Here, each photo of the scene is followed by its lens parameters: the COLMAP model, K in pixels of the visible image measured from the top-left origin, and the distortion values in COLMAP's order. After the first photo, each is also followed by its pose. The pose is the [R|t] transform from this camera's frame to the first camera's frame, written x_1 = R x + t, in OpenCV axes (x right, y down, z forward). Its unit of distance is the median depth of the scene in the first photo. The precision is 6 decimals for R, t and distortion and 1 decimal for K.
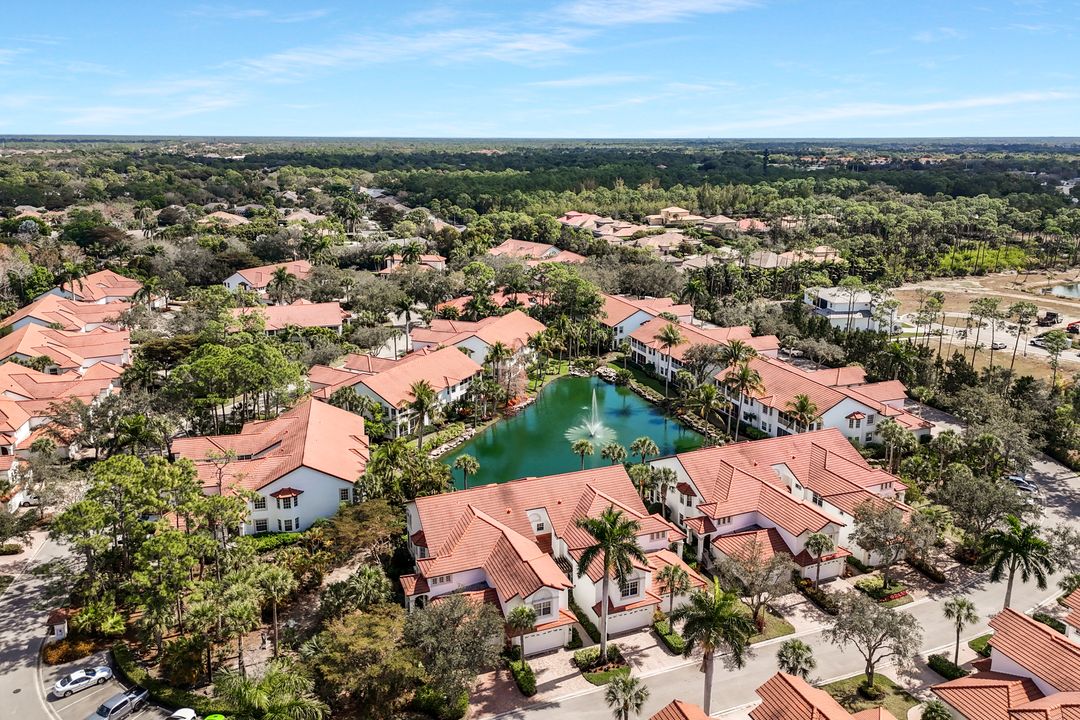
lens RADIAL K [[809.7, 0, 539.7], [0, 809.7, 314.0], [0, 0, 1]] dist [0.108496, -0.104376]
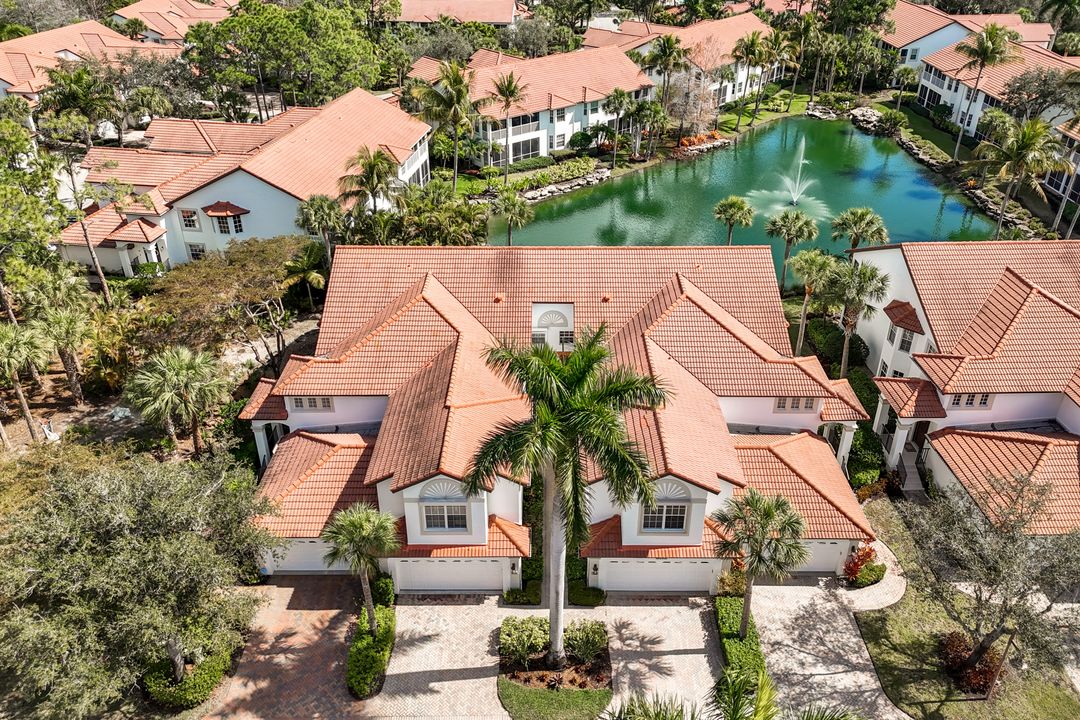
lens RADIAL K [[809.7, 0, 539.7], [0, 809.7, 314.0], [0, 0, 1]] dist [0.108496, -0.104376]
pose [[0.930295, 0.174384, -0.322709, 0.136796], [-0.079079, 0.954425, 0.287784, 0.093603], [0.358187, -0.242204, 0.901687, 0.497493]]
